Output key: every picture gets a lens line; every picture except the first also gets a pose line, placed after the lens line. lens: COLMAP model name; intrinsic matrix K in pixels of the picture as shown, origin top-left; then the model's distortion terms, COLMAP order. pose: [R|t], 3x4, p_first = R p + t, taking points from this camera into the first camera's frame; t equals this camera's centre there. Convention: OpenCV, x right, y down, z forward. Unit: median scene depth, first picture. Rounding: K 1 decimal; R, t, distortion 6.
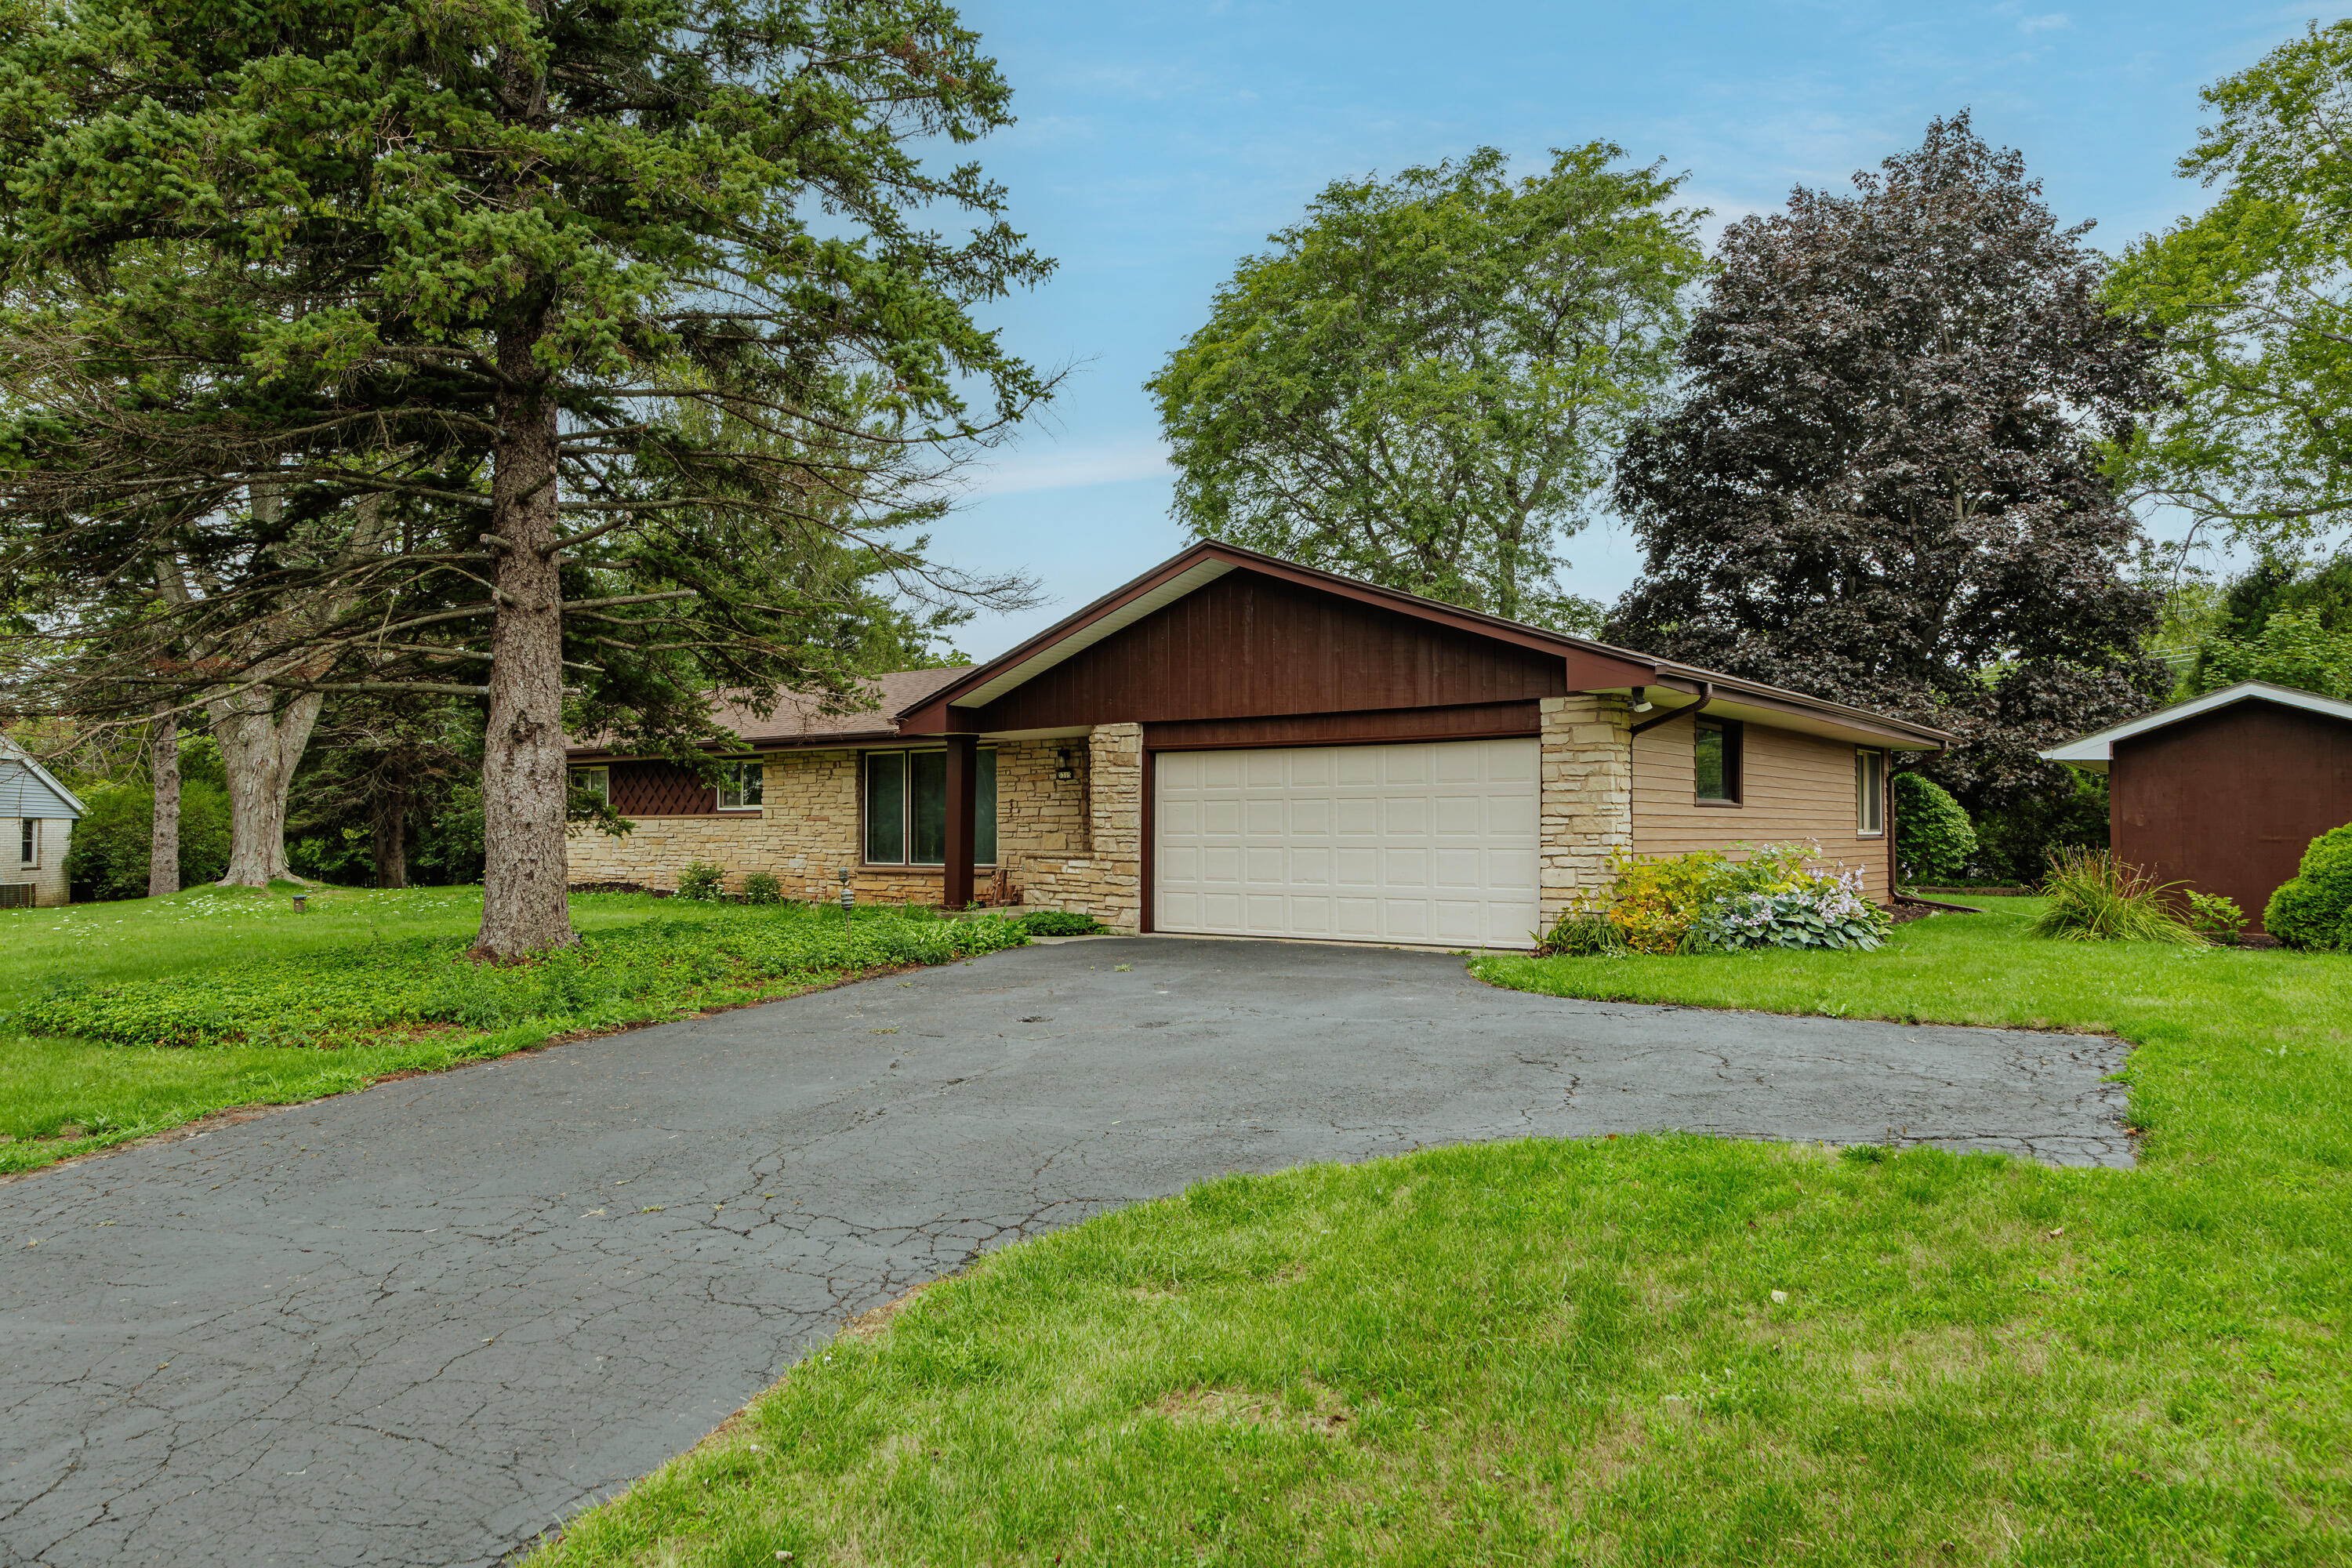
lens RADIAL K [[1620.1, 0, 1175.1], [0, 1620.1, 791.5], [0, 0, 1]] dist [0.001144, 0.000168]
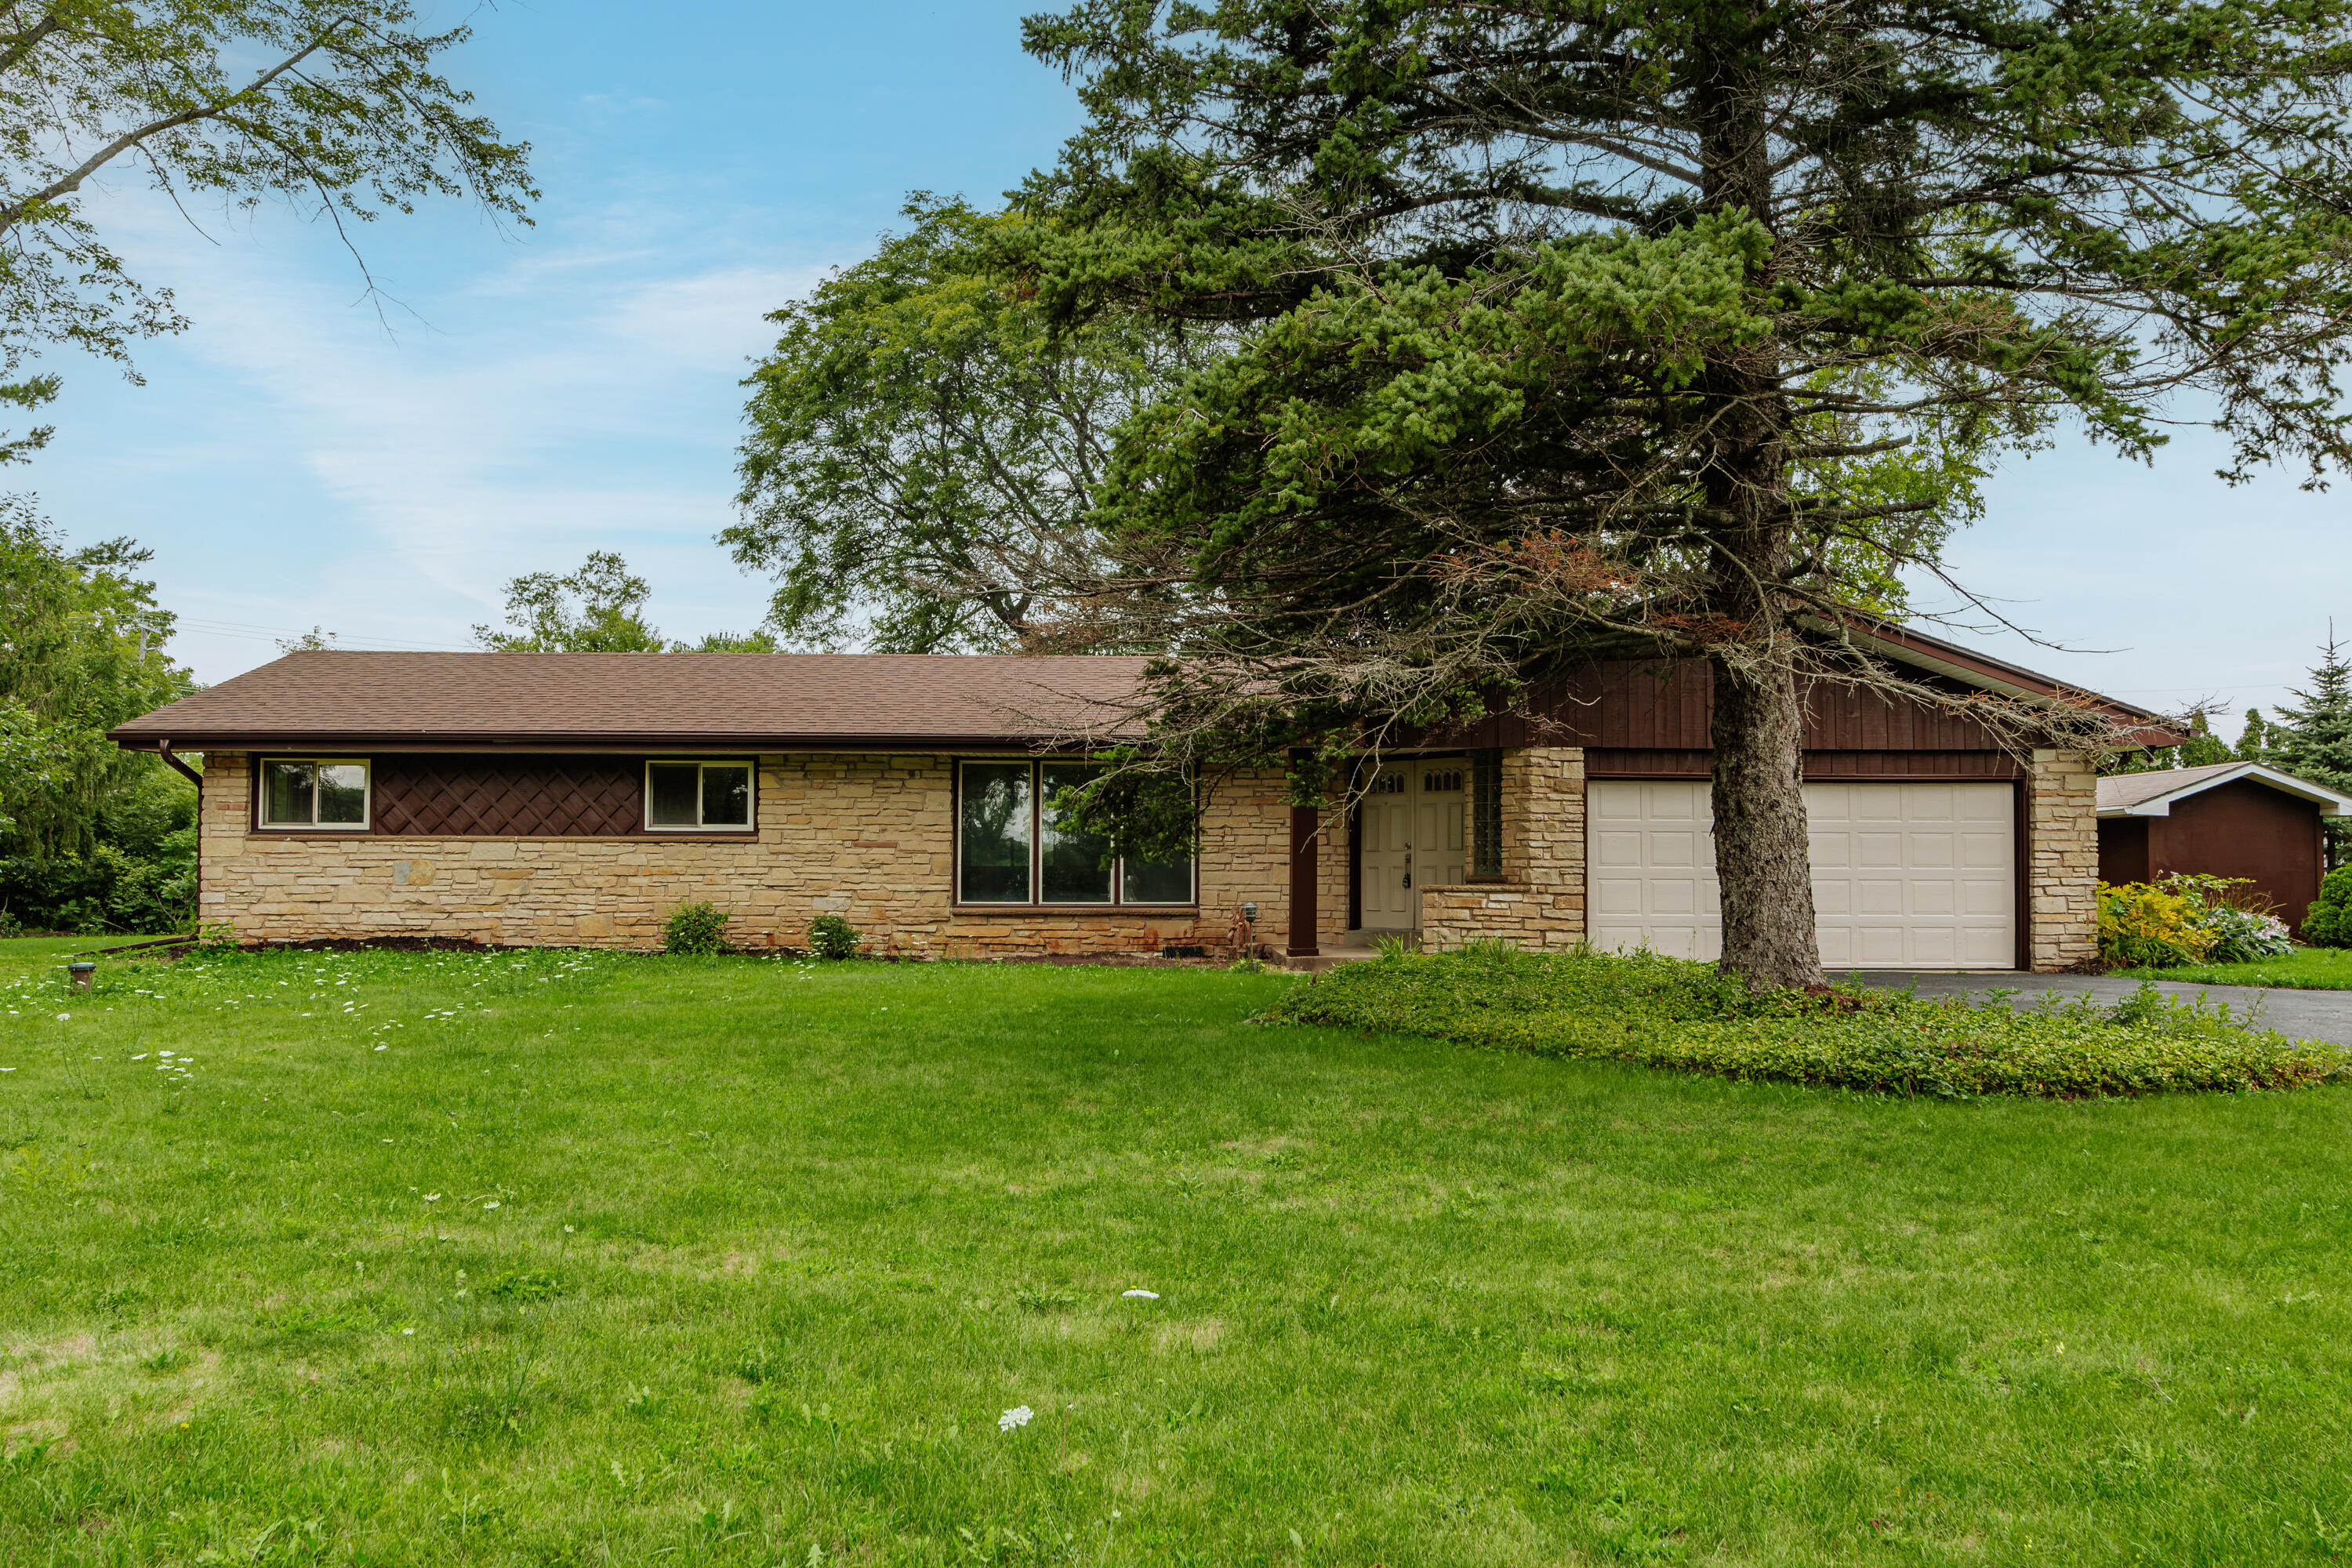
lens RADIAL K [[1620.1, 0, 1175.1], [0, 1620.1, 791.5], [0, 0, 1]] dist [0.001144, 0.000168]
pose [[0.751738, 0.036155, 0.658470, -0.707774], [-0.019635, 0.999280, -0.032451, 0.015840], [-0.659169, 0.011466, 0.751907, 0.381071]]
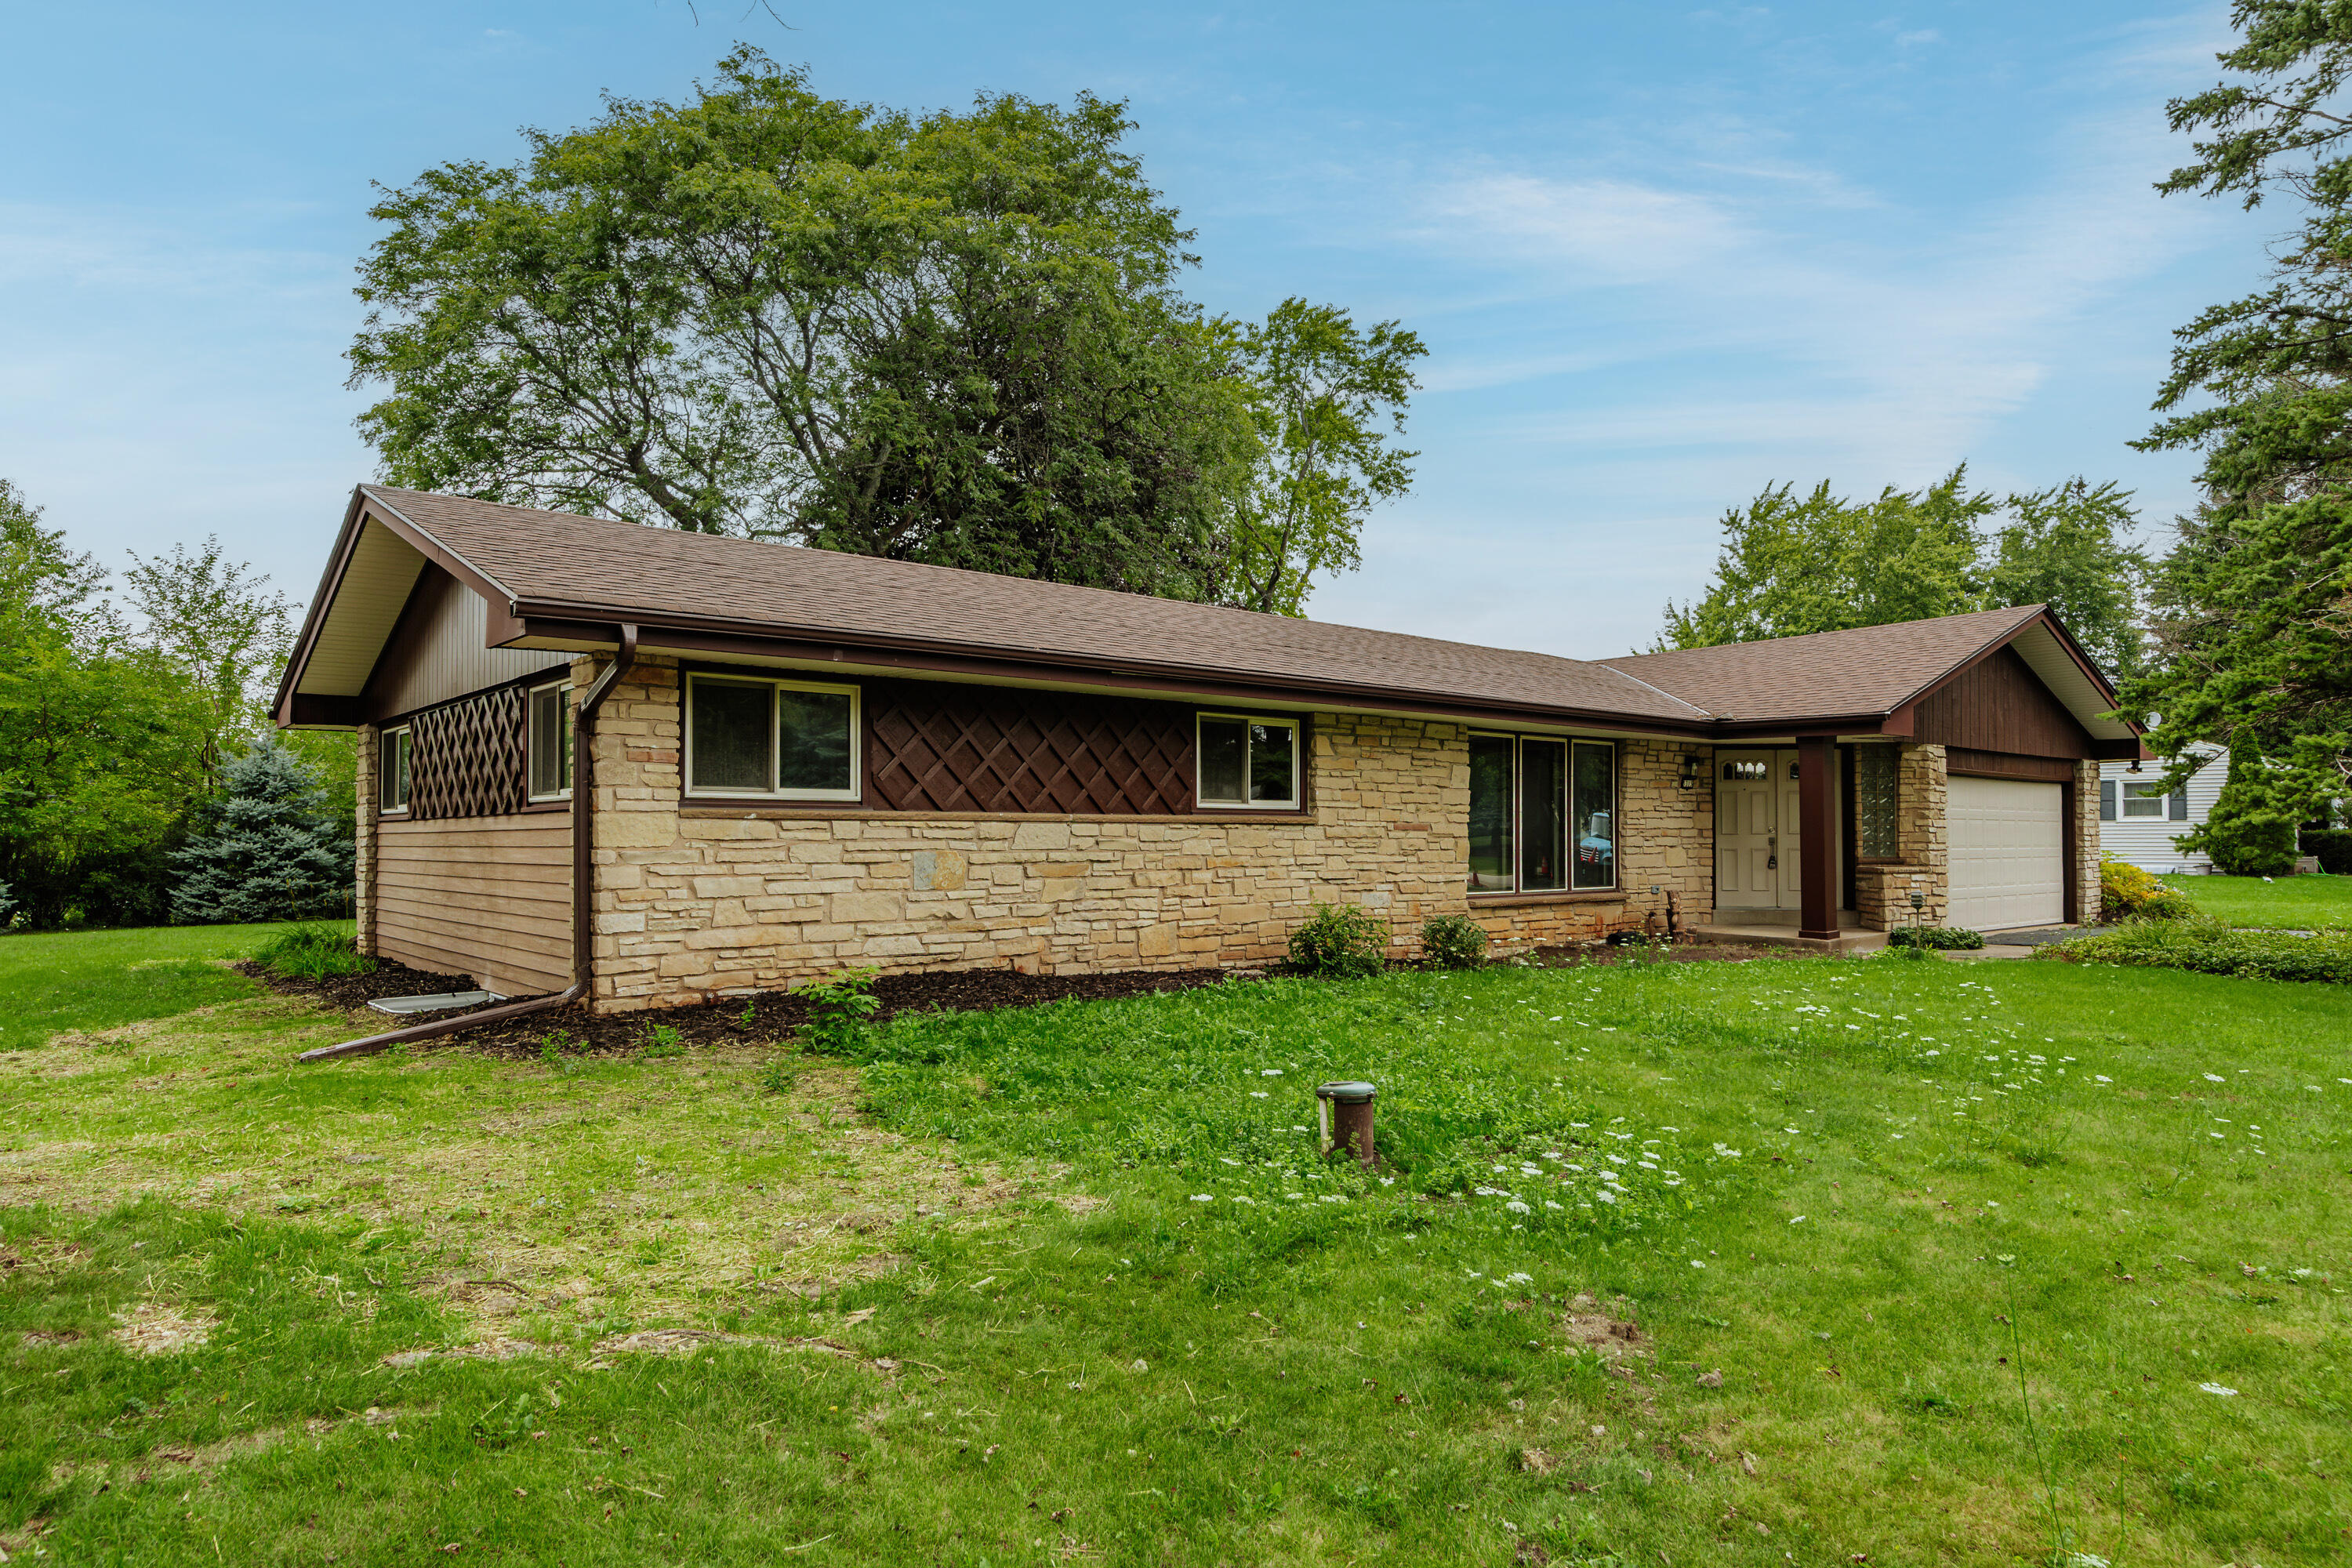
lens RADIAL K [[1338.2, 0, 1178.7], [0, 1338.2, 817.2], [0, 0, 1]] dist [-0.003136, -0.000387]
pose [[0.215003, 0.014846, 0.976500, -0.864349], [-0.025583, 0.999627, -0.009565, 0.023267], [-0.976278, -0.022925, 0.215303, 1.118506]]
